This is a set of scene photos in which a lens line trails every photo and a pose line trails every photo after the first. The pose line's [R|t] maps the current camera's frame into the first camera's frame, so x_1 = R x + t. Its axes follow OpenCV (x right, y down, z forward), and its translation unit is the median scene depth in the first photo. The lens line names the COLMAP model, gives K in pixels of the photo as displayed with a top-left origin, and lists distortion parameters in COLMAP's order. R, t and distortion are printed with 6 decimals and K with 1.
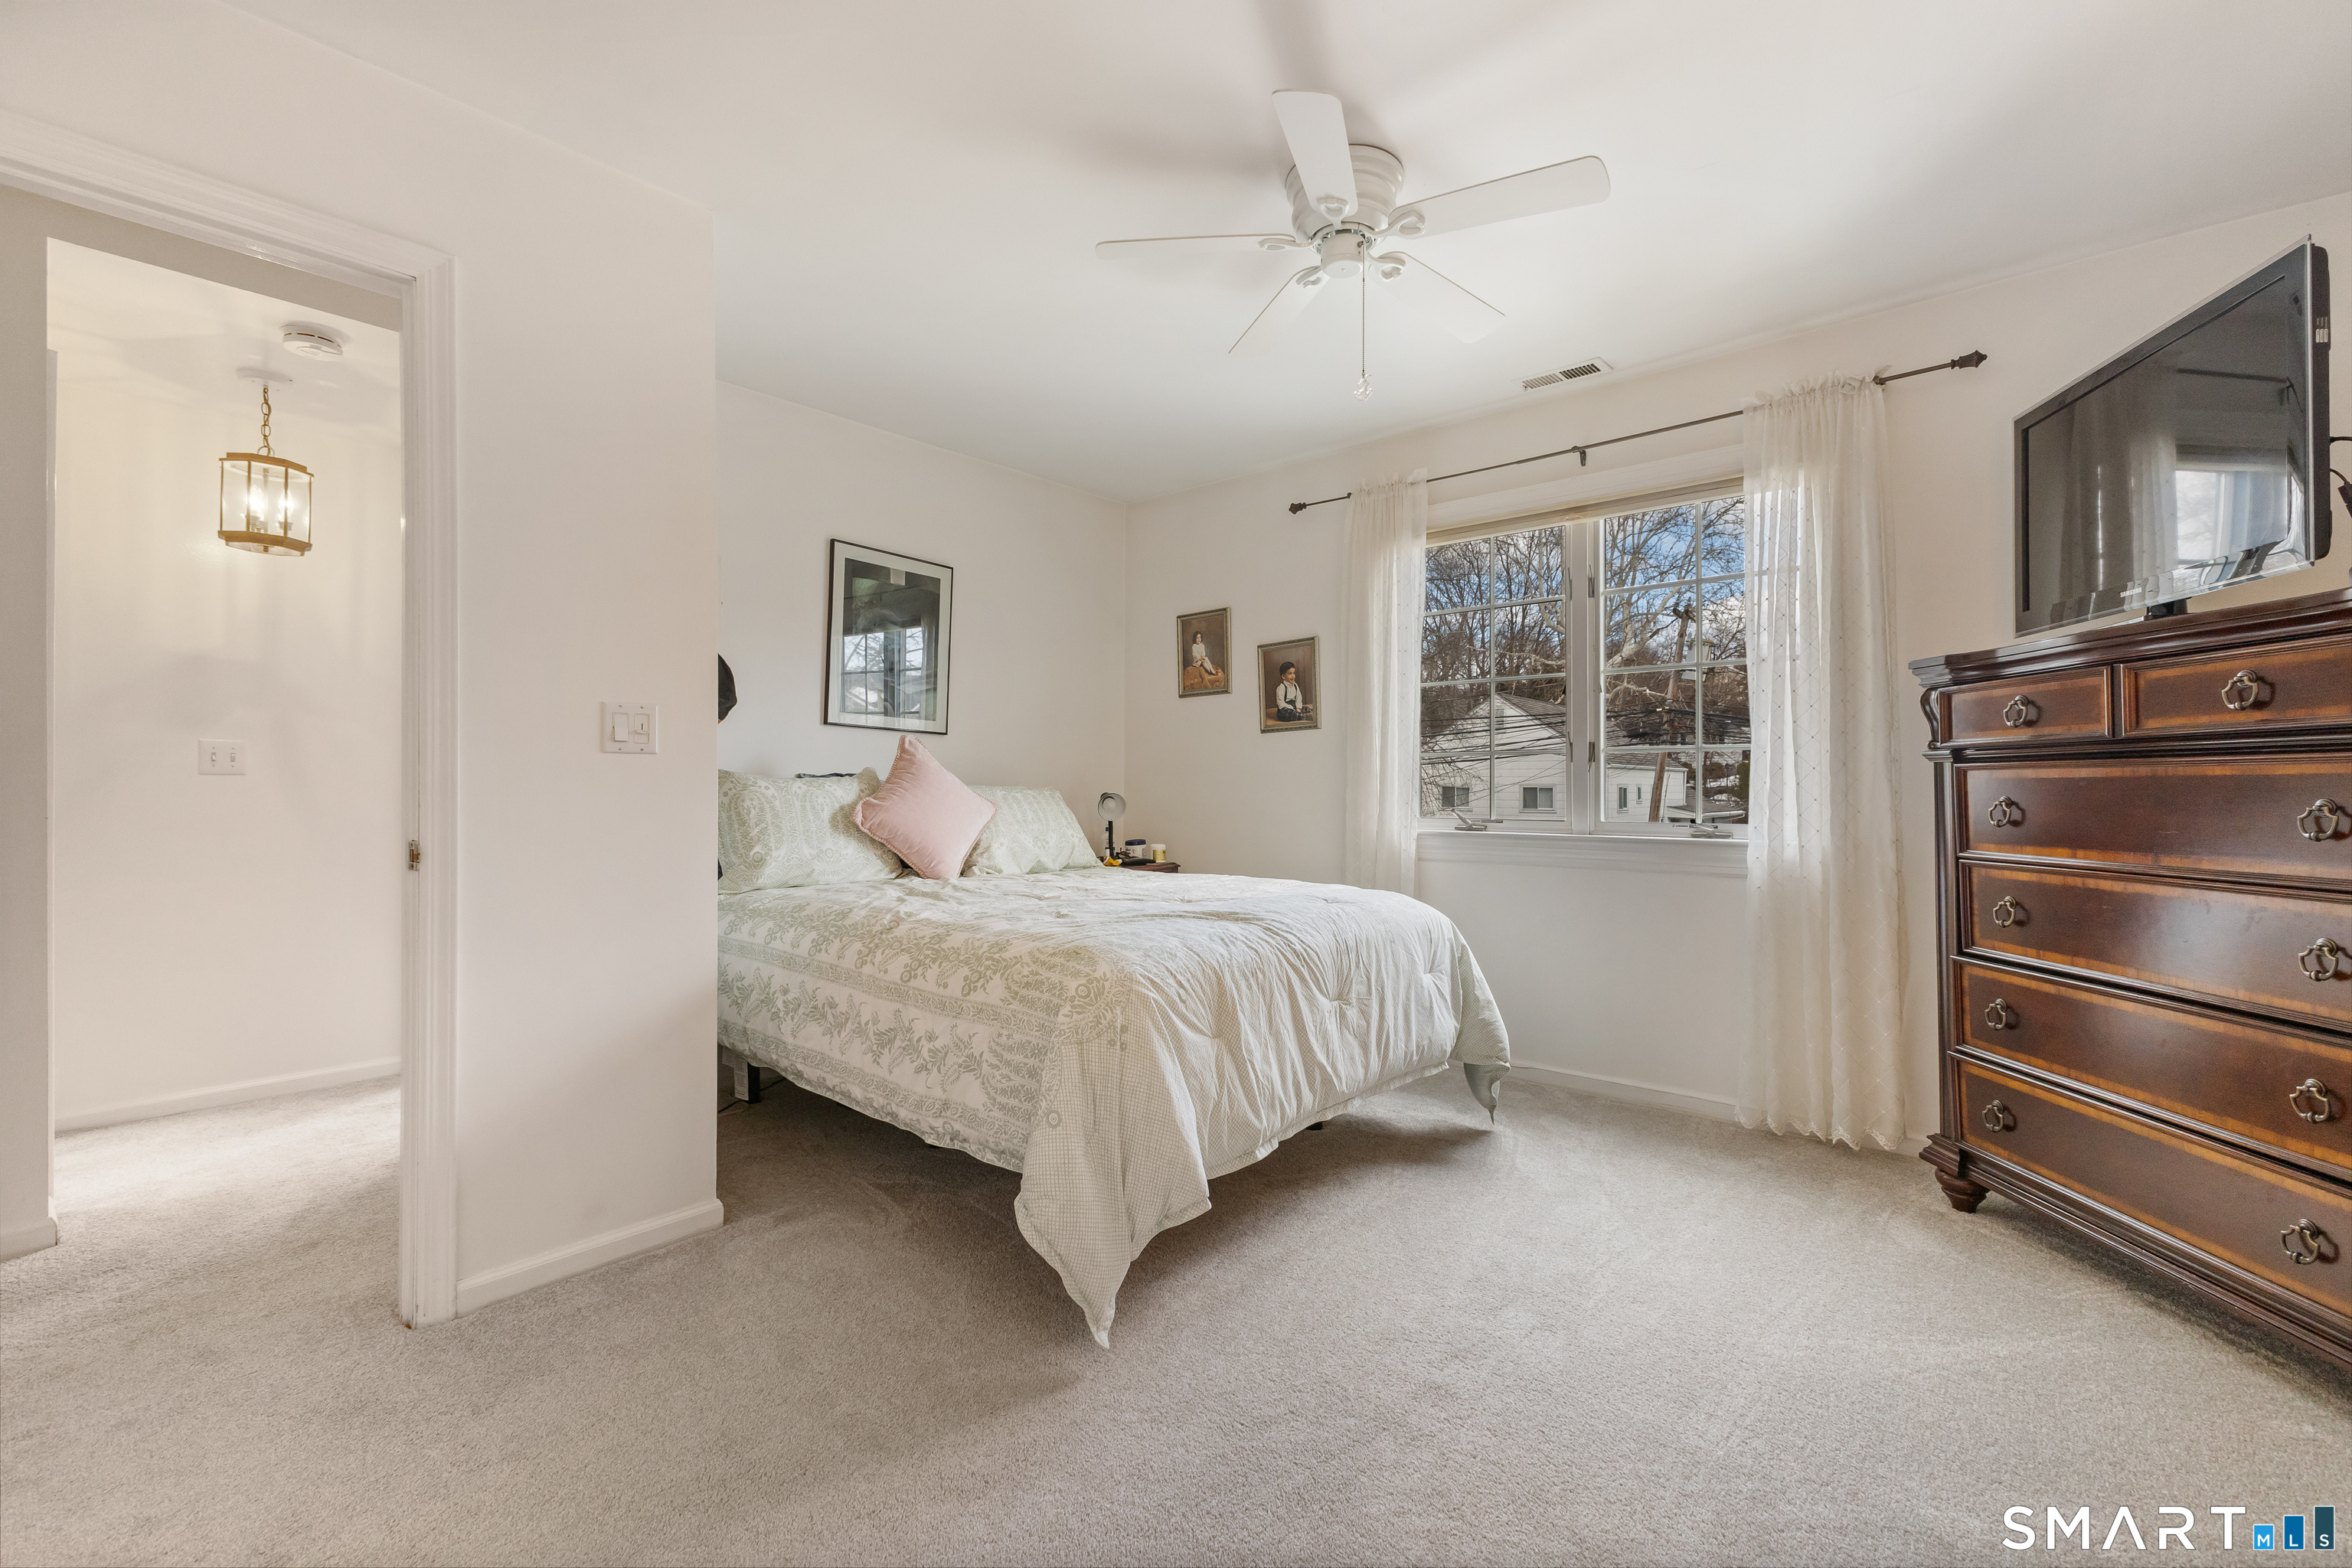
lens RADIAL K [[1014.0, 0, 1176.0], [0, 1014.0, 784.0], [0, 0, 1]] dist [0.000388, 0.000012]
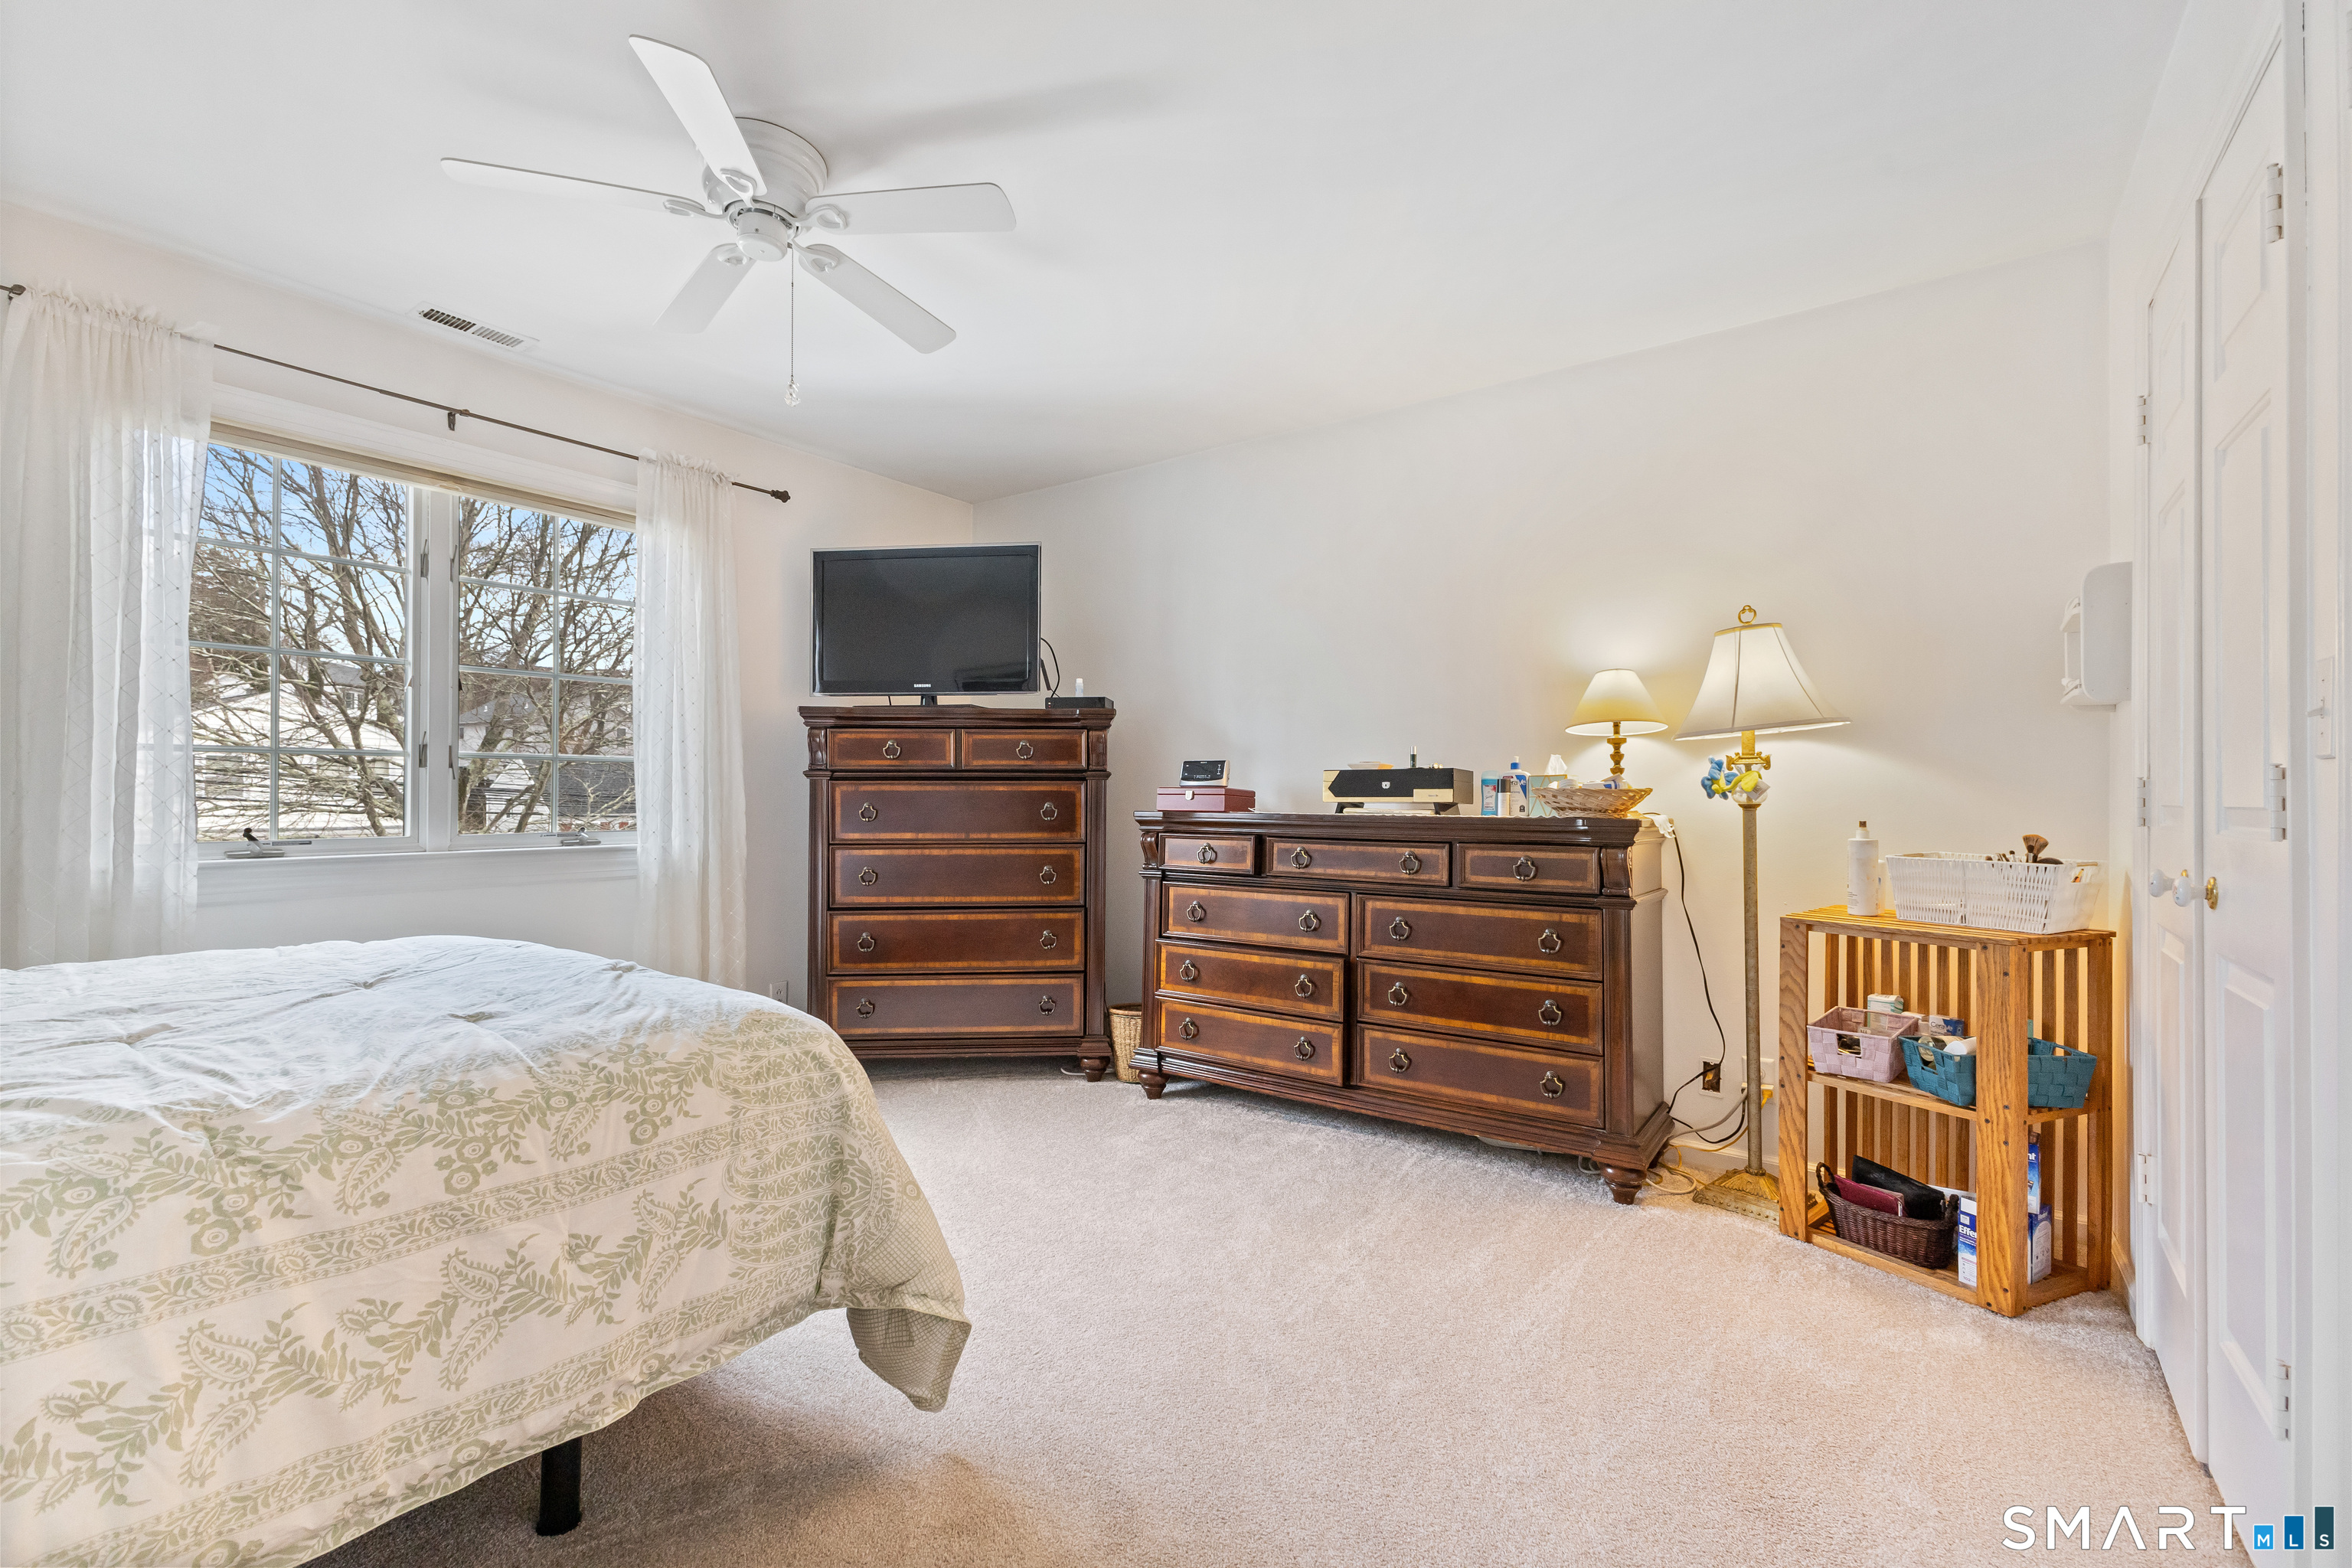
lens RADIAL K [[1014.0, 0, 1176.0], [0, 1014.0, 784.0], [0, 0, 1]] dist [0.000388, 0.000012]
pose [[-0.103304, 0.009105, 0.994608, -0.622263], [-0.004908, 0.999941, -0.009664, -0.002608], [-0.994638, -0.005880, -0.103253, 0.542532]]
